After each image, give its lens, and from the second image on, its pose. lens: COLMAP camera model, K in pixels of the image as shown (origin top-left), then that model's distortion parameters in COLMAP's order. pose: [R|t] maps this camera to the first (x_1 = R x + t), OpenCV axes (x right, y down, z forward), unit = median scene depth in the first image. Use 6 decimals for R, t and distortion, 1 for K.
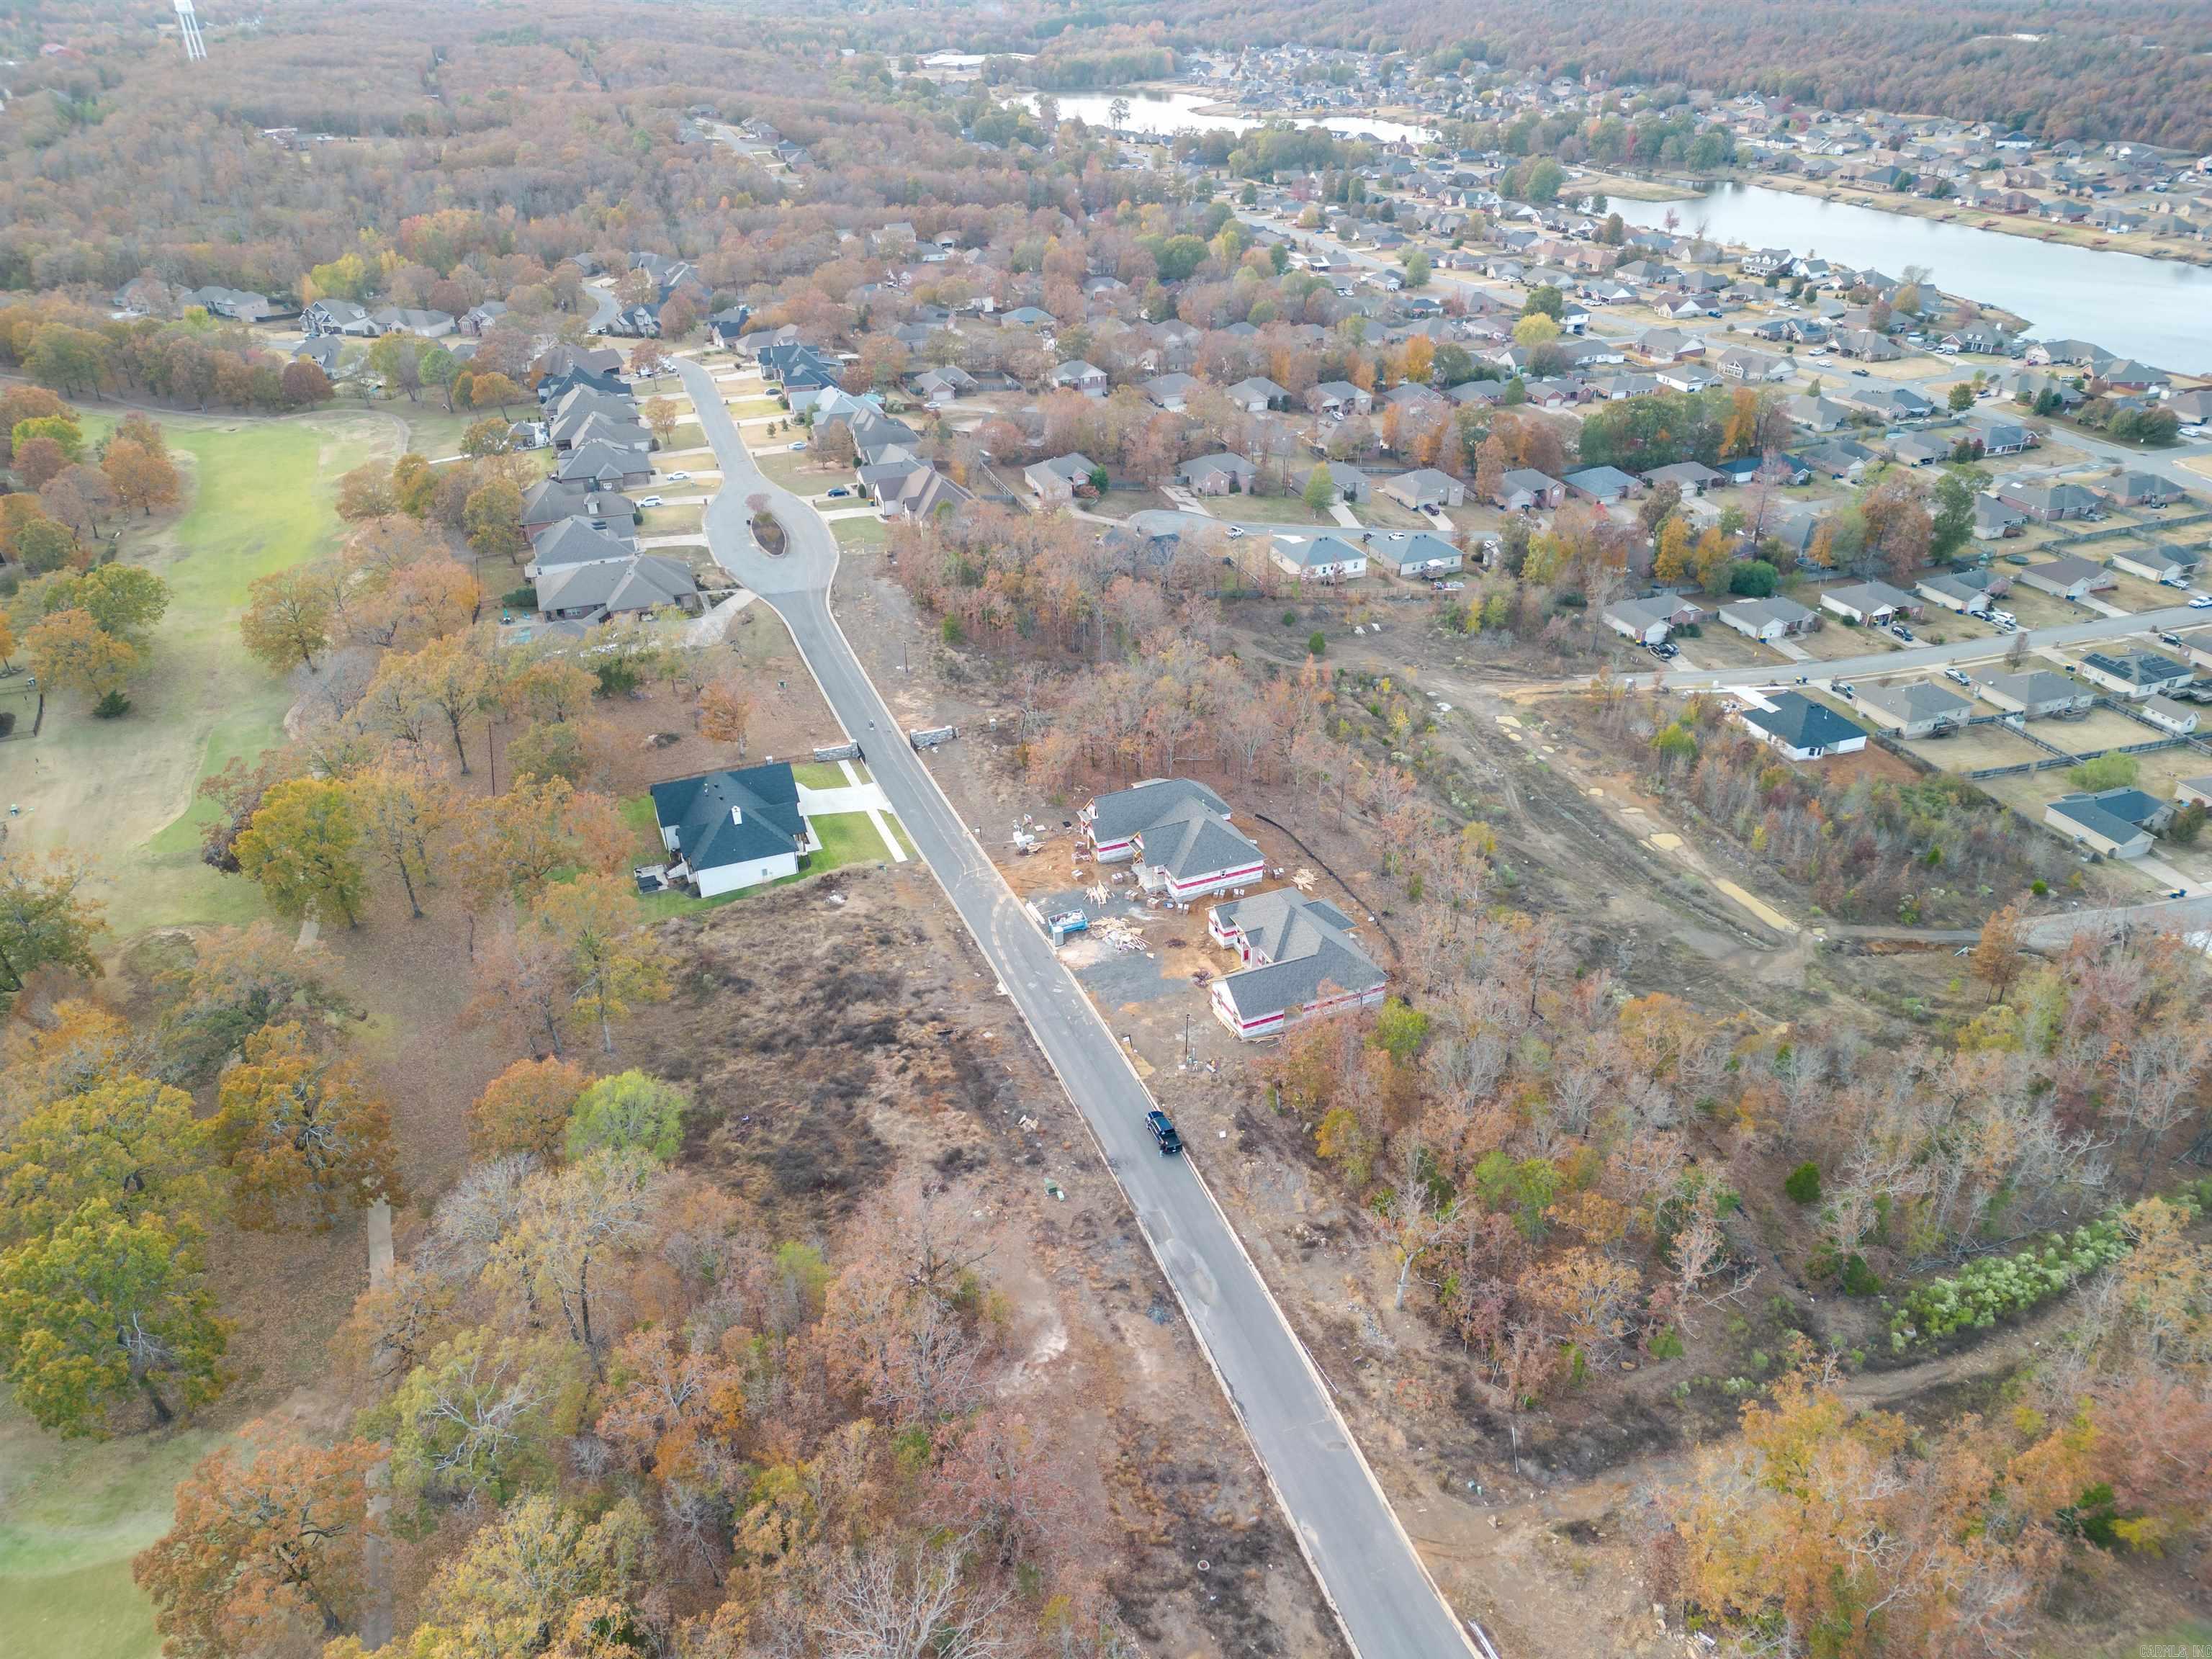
lens RADIAL K [[1550.3, 0, 1106.0], [0, 1550.3, 829.5], [0, 0, 1]] dist [0.067889, -0.066923]
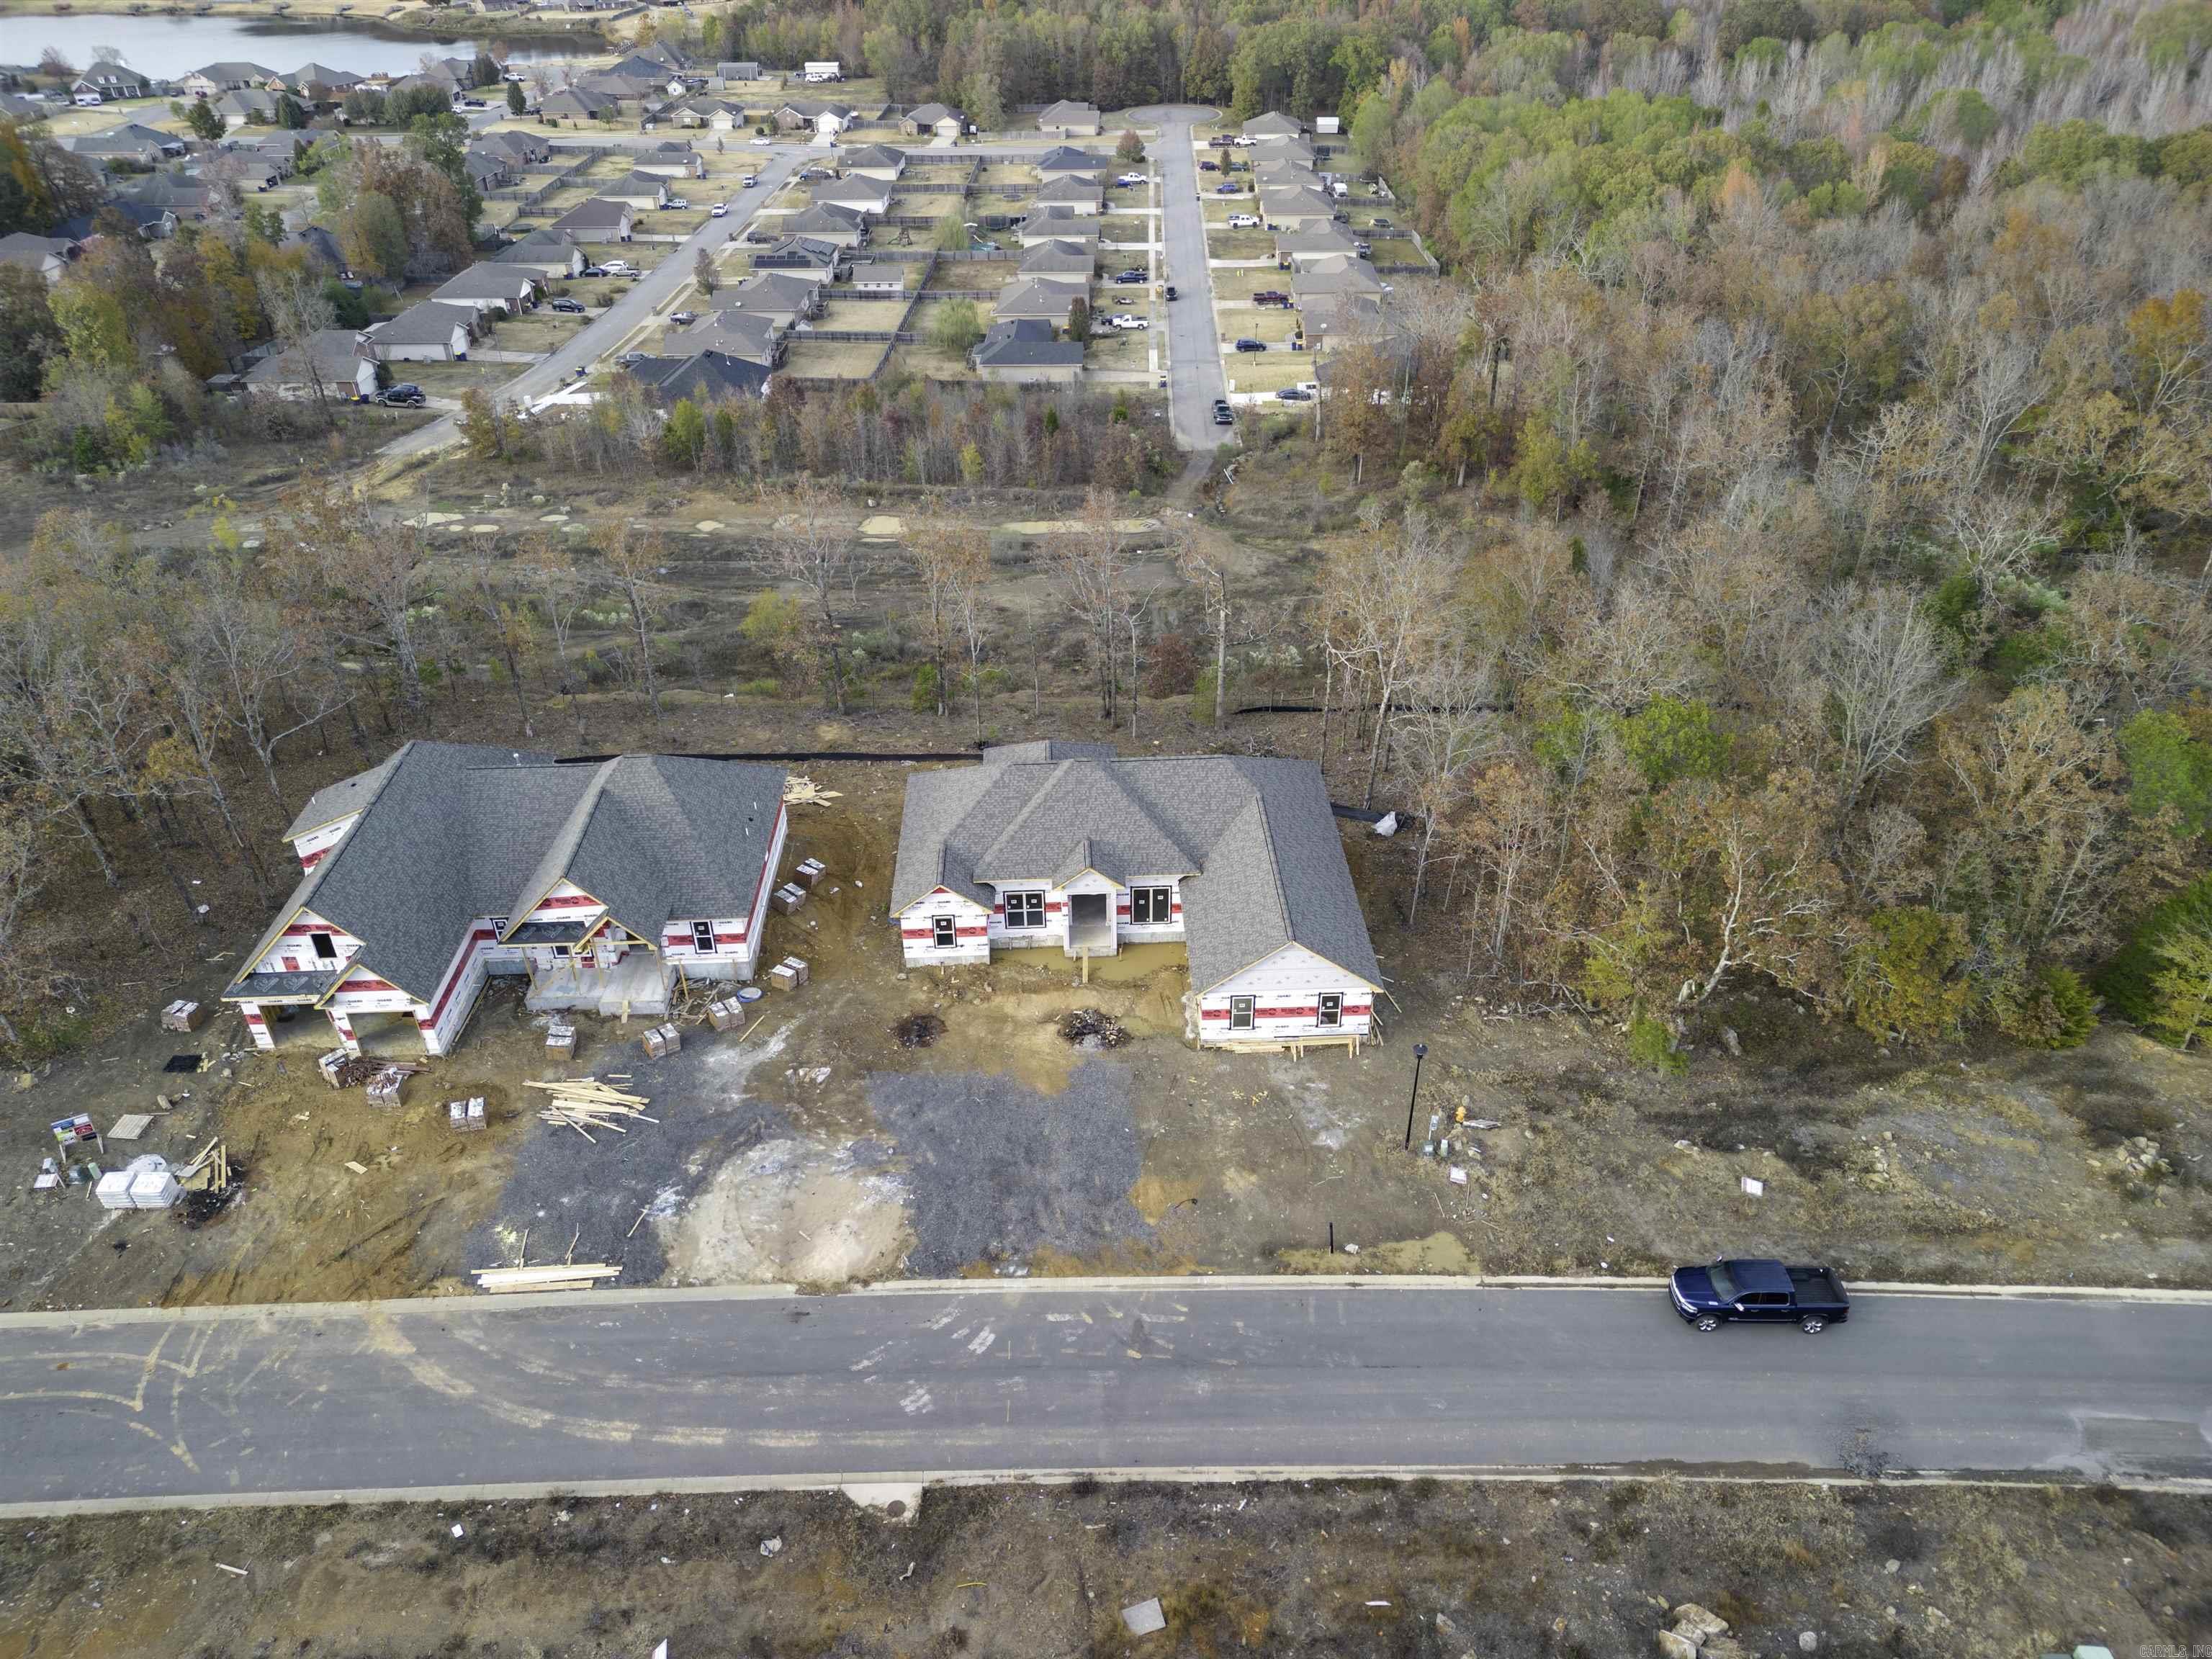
lens RADIAL K [[1550.3, 0, 1106.0], [0, 1550.3, 829.5], [0, 0, 1]] dist [0.067889, -0.066923]
pose [[0.369105, -0.514549, 0.773952, -0.119268], [0.473042, 0.820827, 0.320115, -0.037601], [-0.799995, 0.247956, 0.546374, 0.449832]]
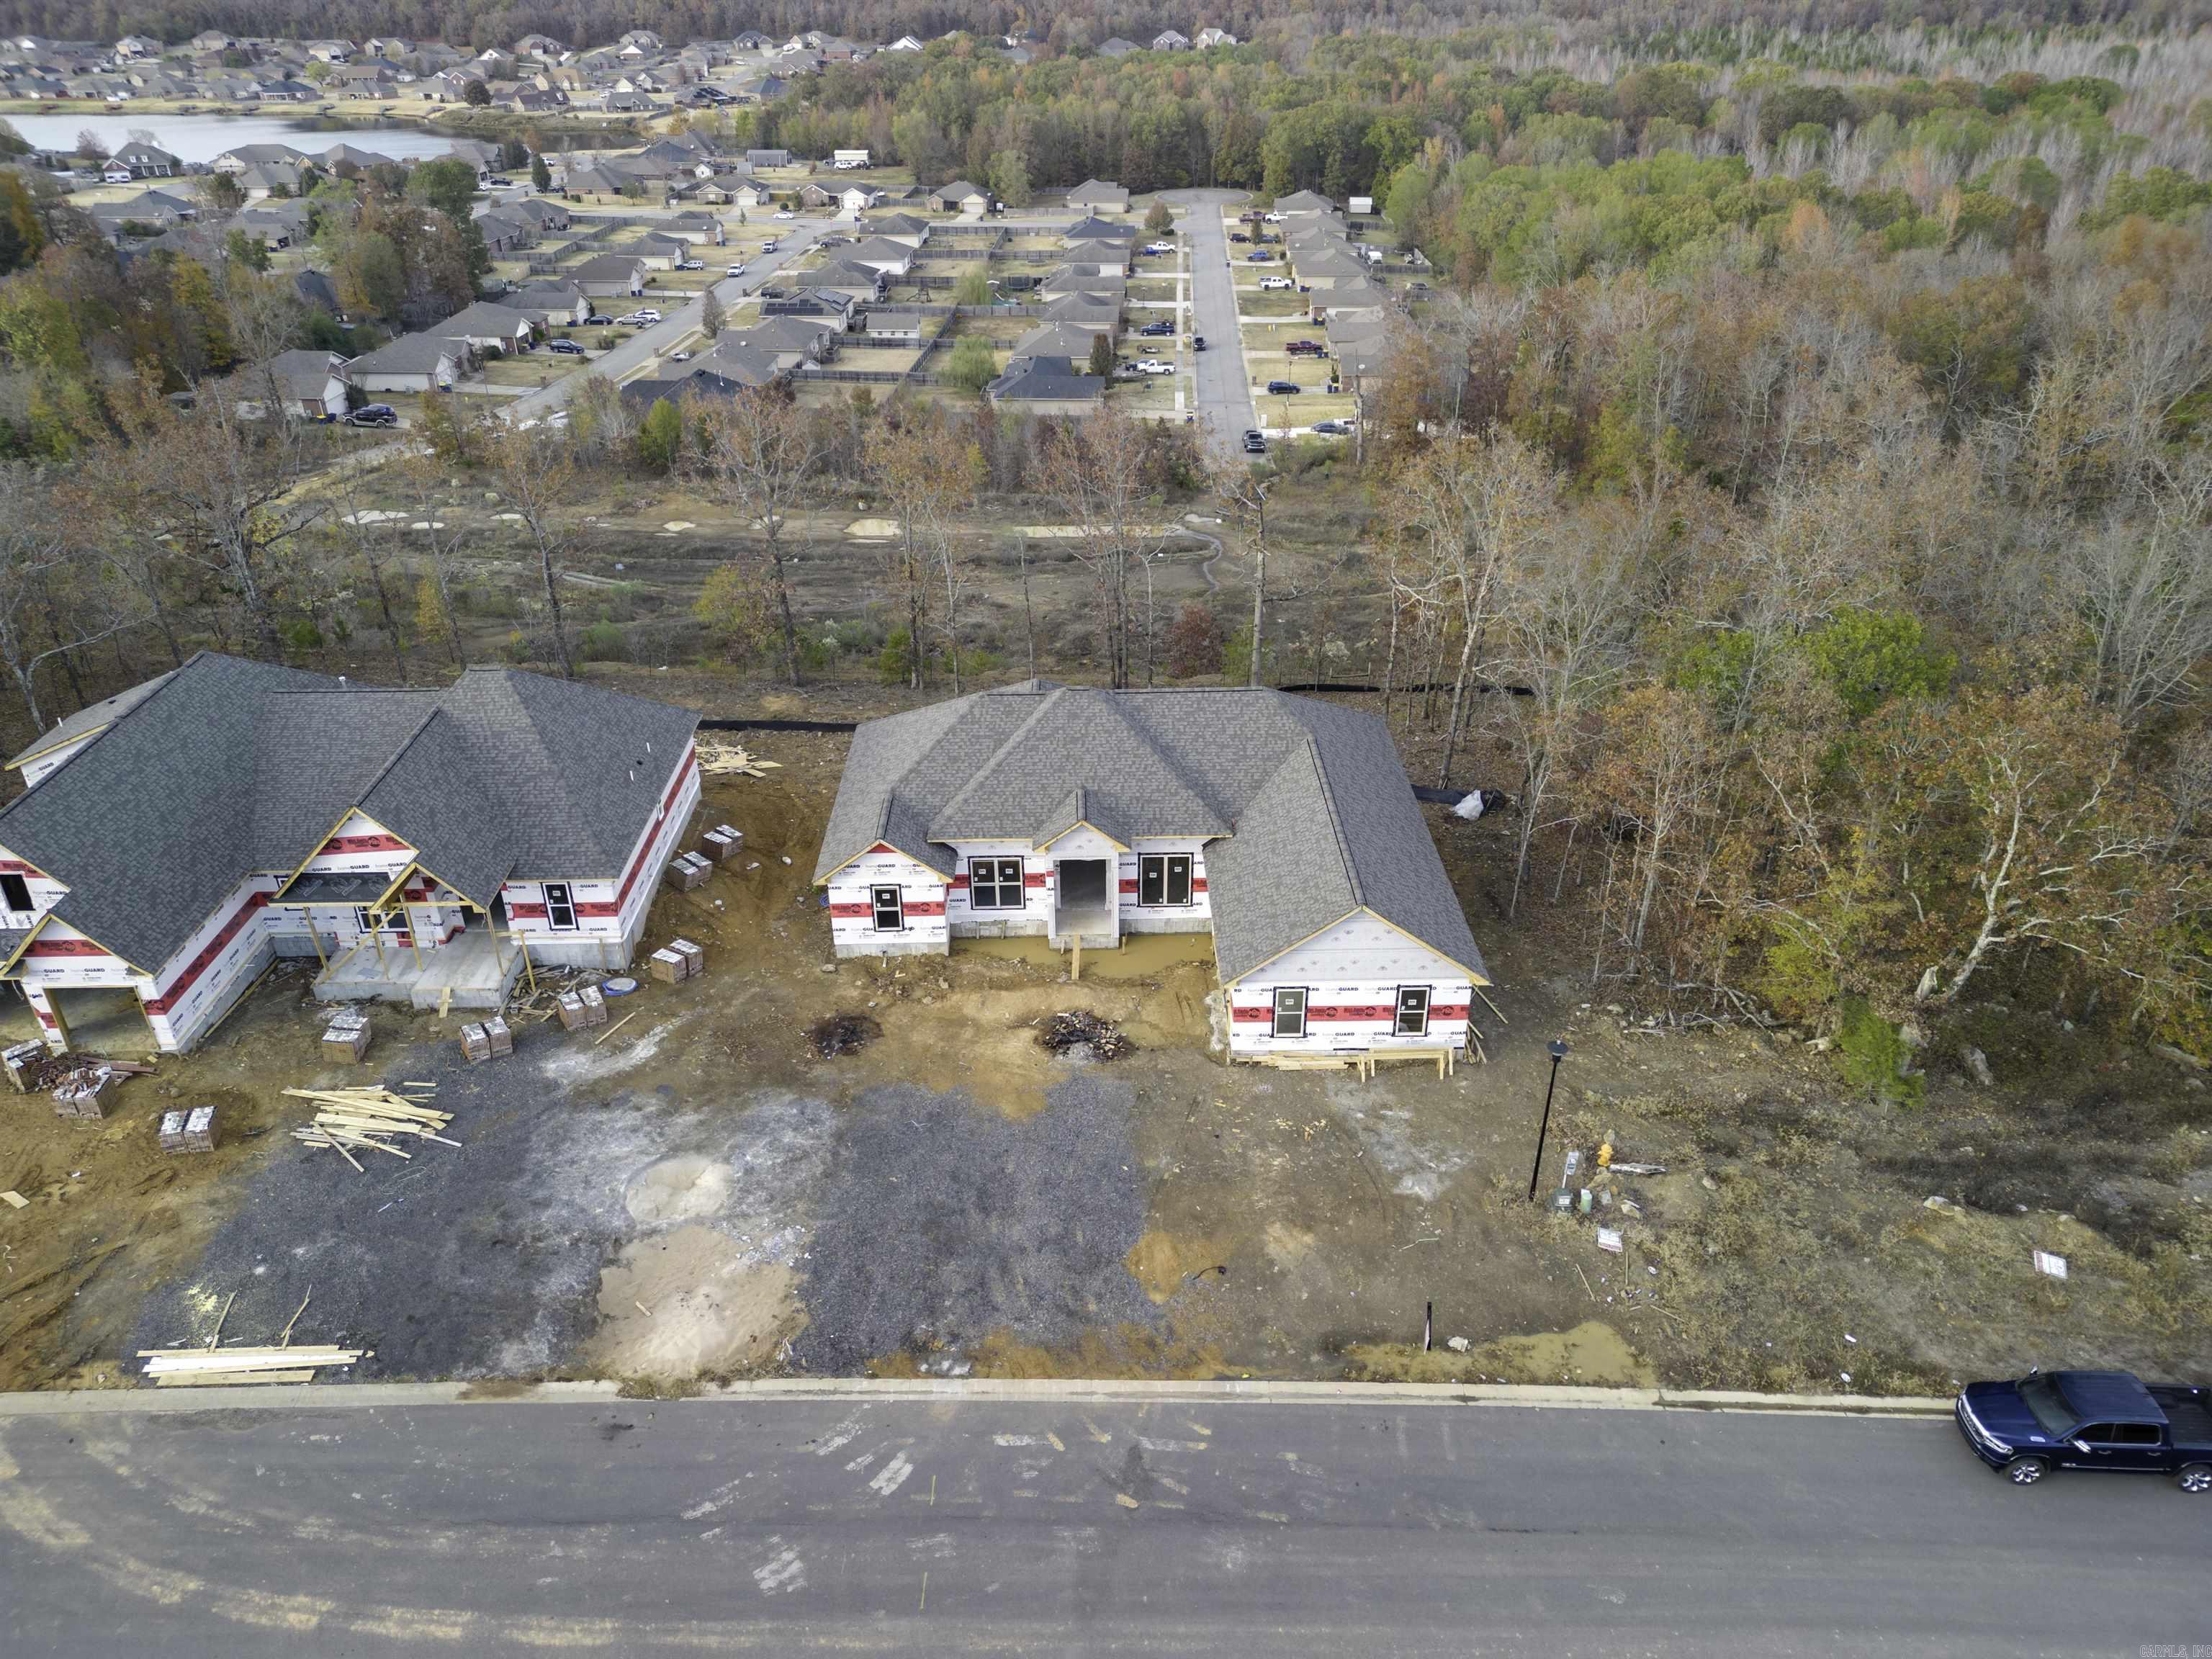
lens RADIAL K [[1549.2, 0, 1103.1], [0, 1549.2, 838.3], [0, 0, 1]] dist [0.053499, -0.039017]
pose [[0.388959, -0.455284, 0.800891, -0.081944], [0.465384, 0.847372, 0.255690, -0.001819], [-0.795065, 0.273269, 0.541475, 0.484931]]
